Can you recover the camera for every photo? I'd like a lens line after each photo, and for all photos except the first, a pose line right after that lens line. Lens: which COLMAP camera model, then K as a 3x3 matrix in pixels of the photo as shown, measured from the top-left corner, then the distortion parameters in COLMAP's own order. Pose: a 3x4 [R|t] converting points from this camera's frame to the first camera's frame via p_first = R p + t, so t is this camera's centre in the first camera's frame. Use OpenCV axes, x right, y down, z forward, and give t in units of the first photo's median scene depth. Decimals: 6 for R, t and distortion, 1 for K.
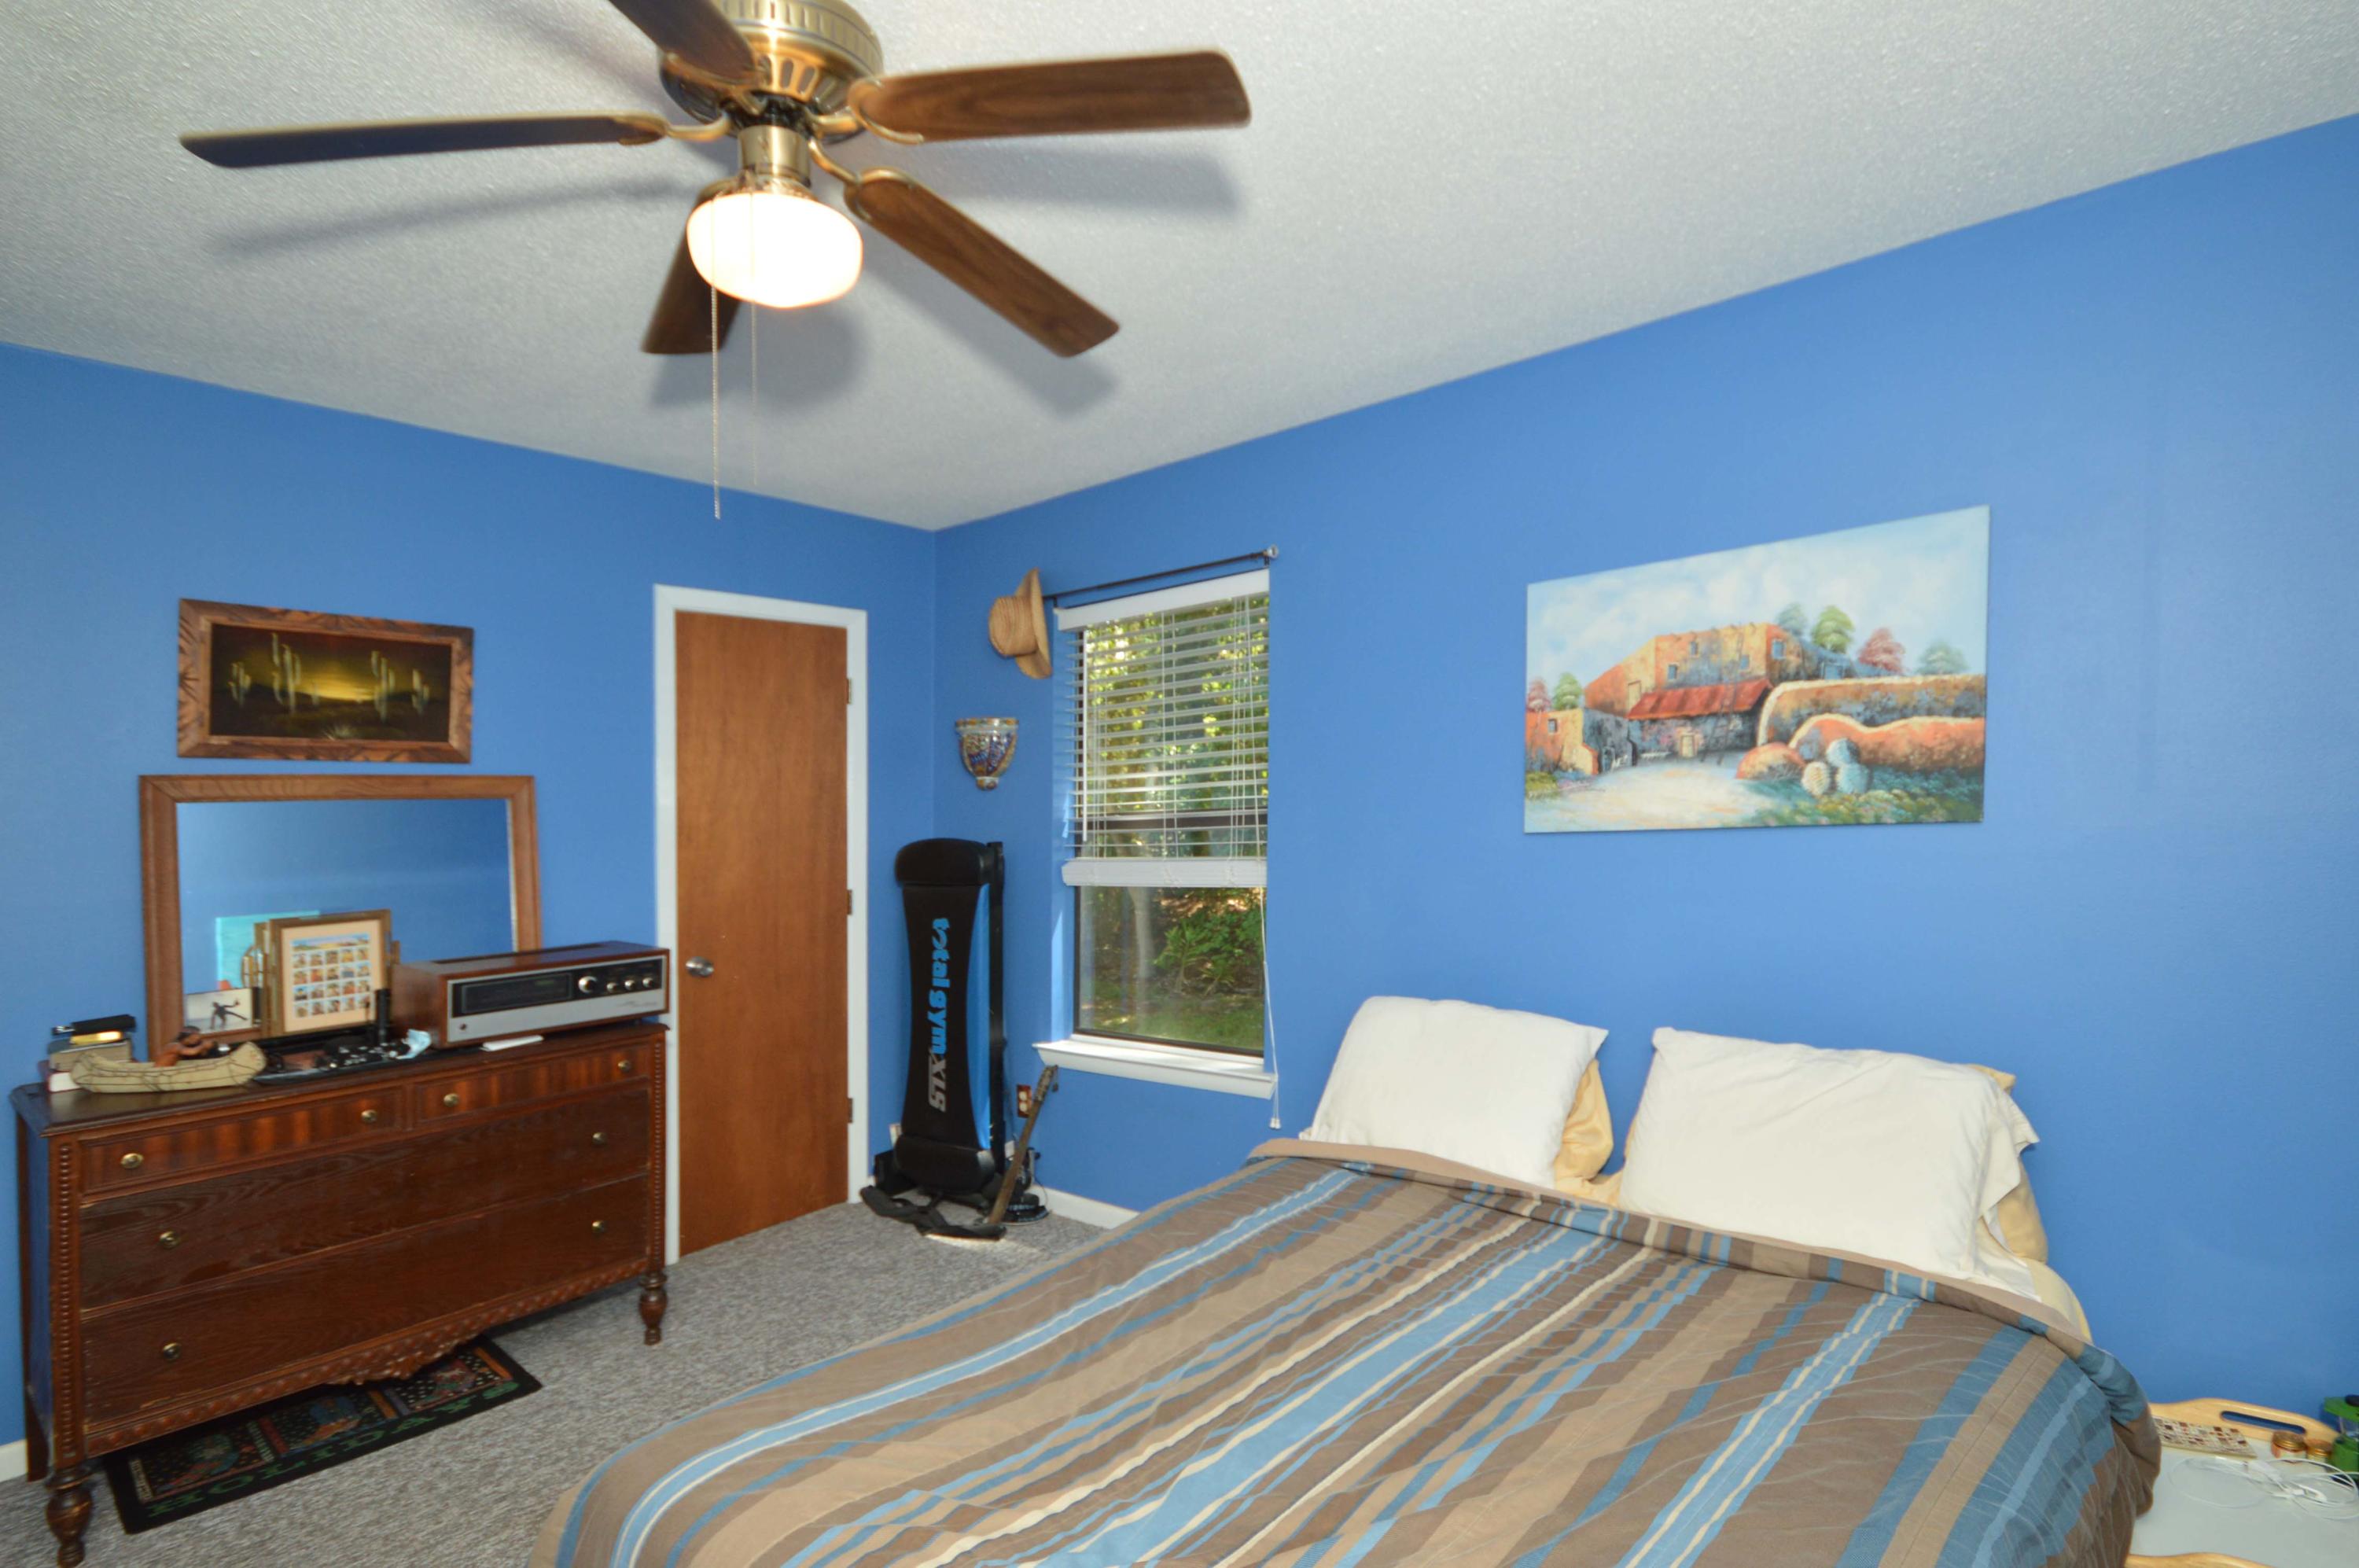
lens RADIAL K [[1145.7, 0, 1179.3], [0, 1145.7, 788.9], [0, 0, 1]] dist [0.000394, -0.001856]
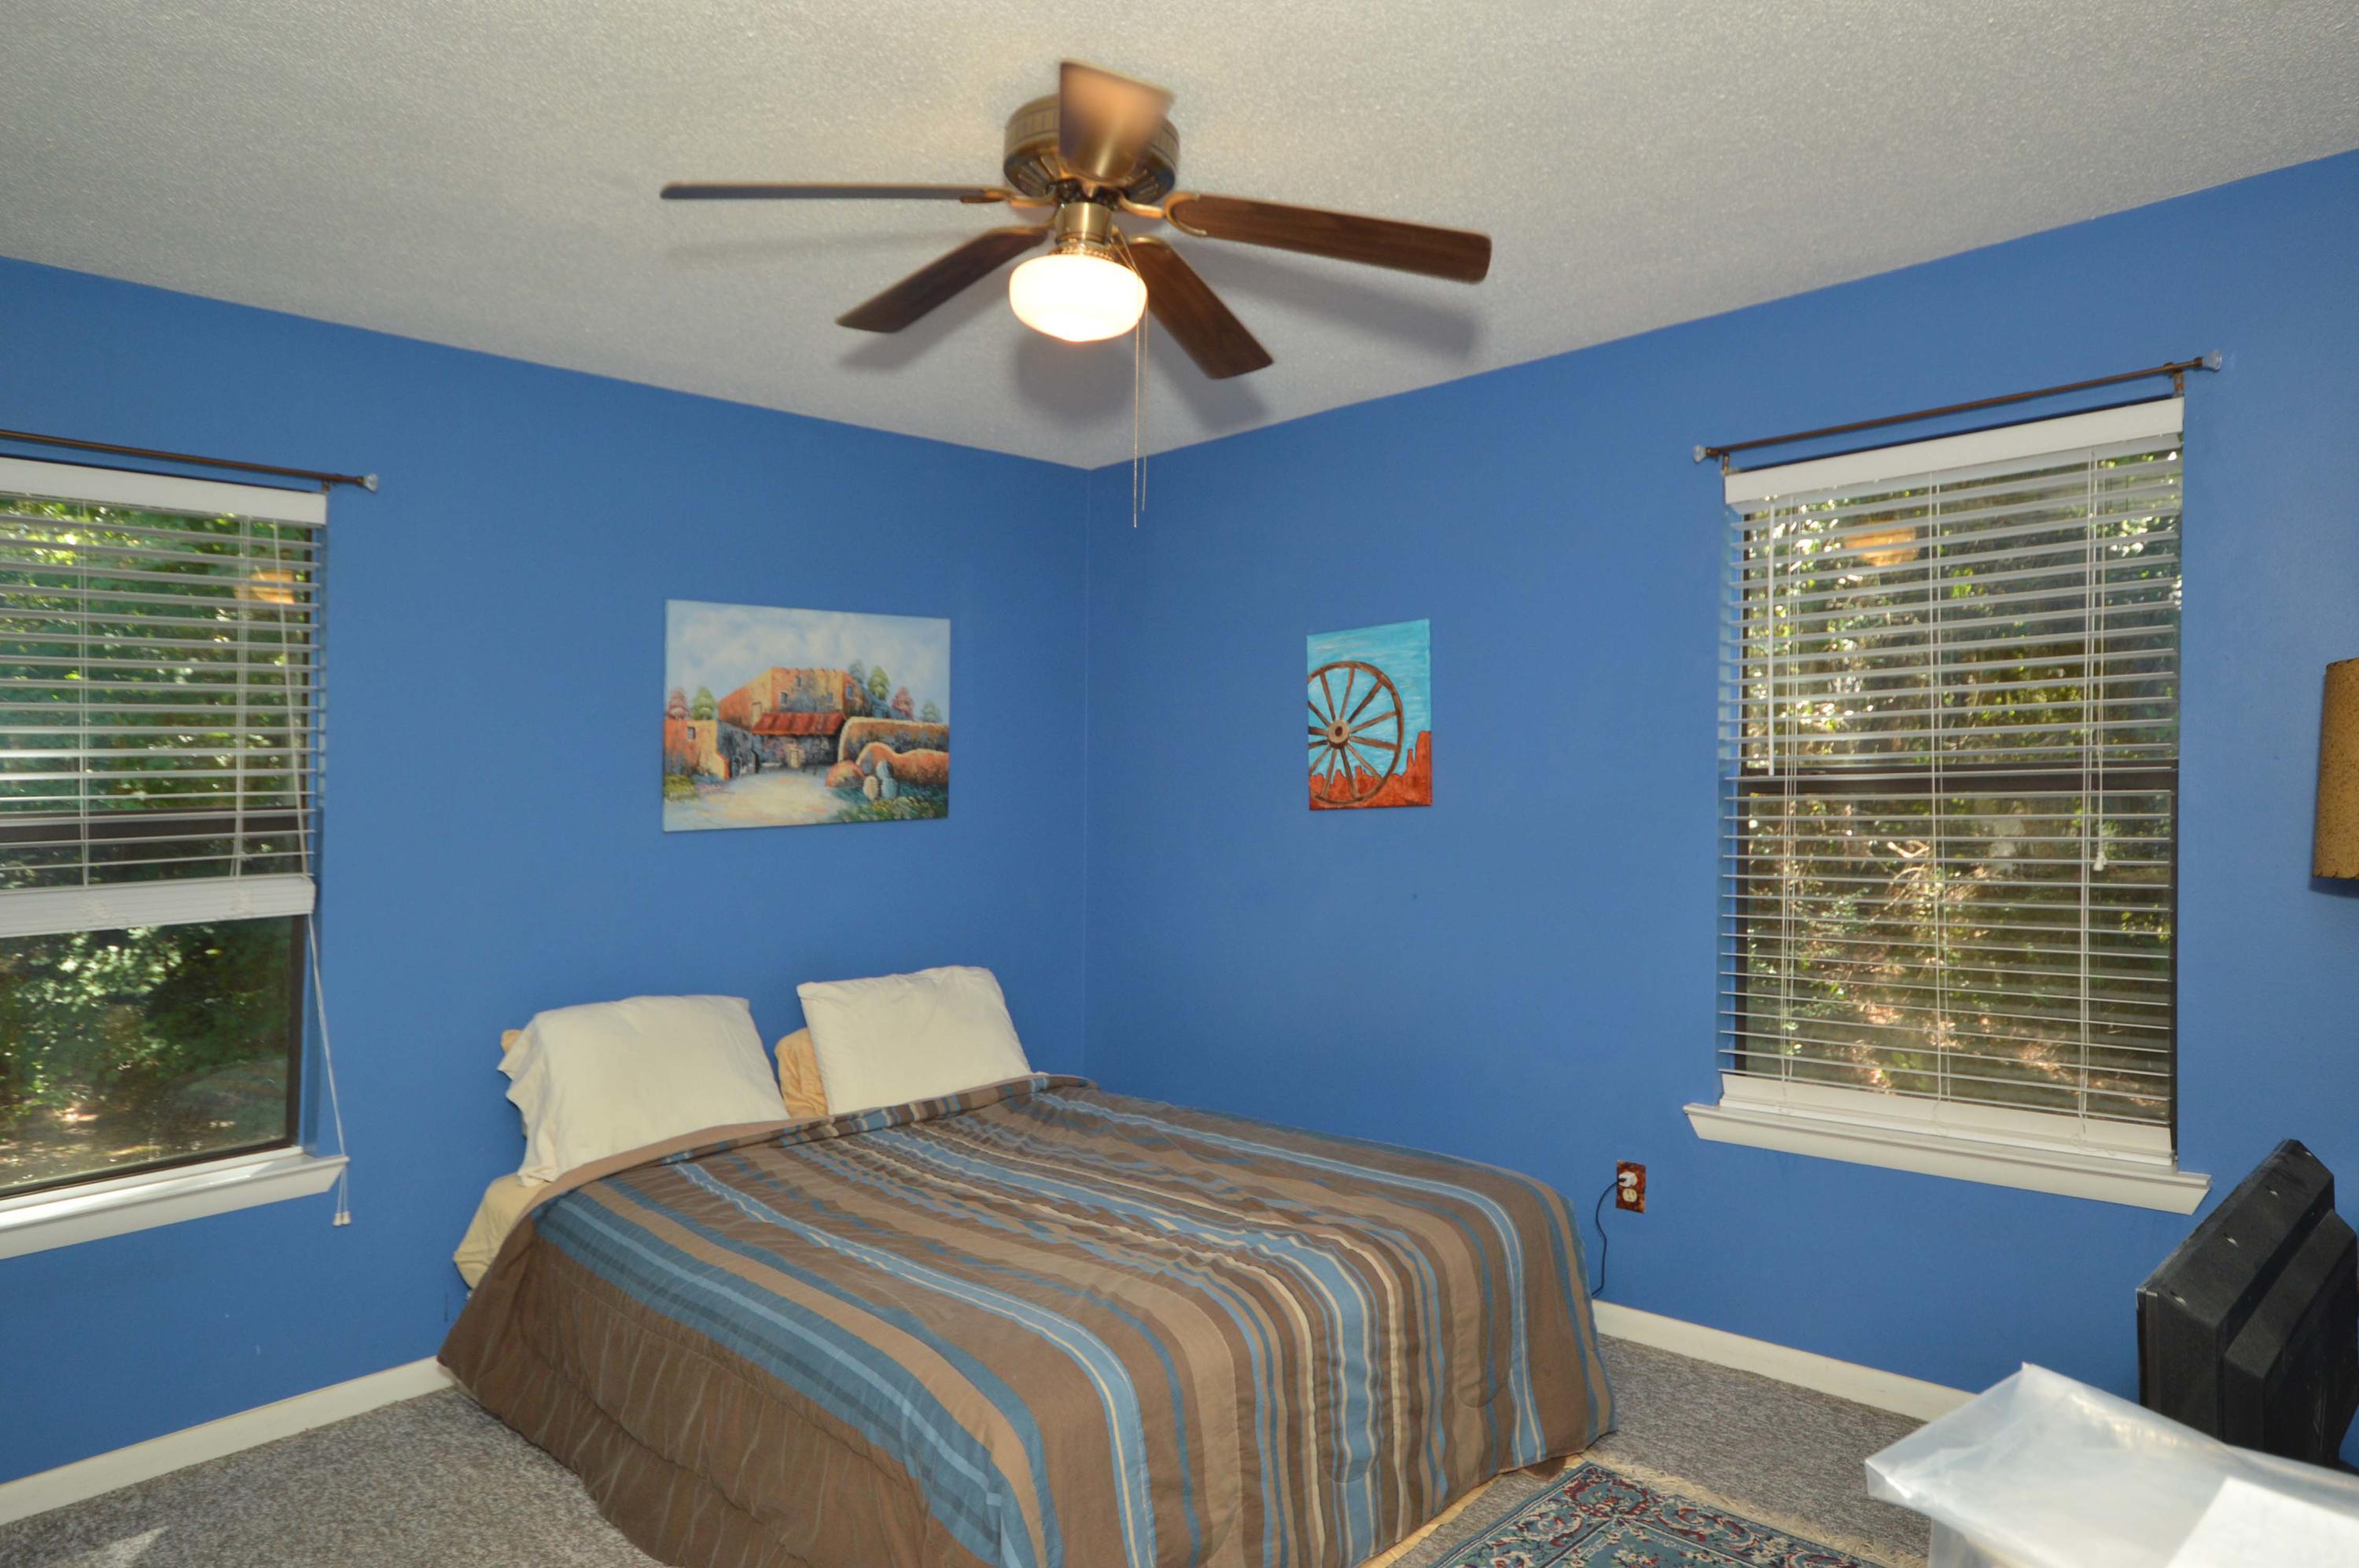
lens RADIAL K [[1424.0, 0, 1178.6], [0, 1424.0, 788.7], [0, 0, 1]] dist [-0.000708, 0.000334]
pose [[0.054386, 0.035767, 0.997879, -1.098070], [0.004886, 0.999337, -0.036086, 0.053820], [-0.998508, 0.006838, 0.054175, 0.503427]]
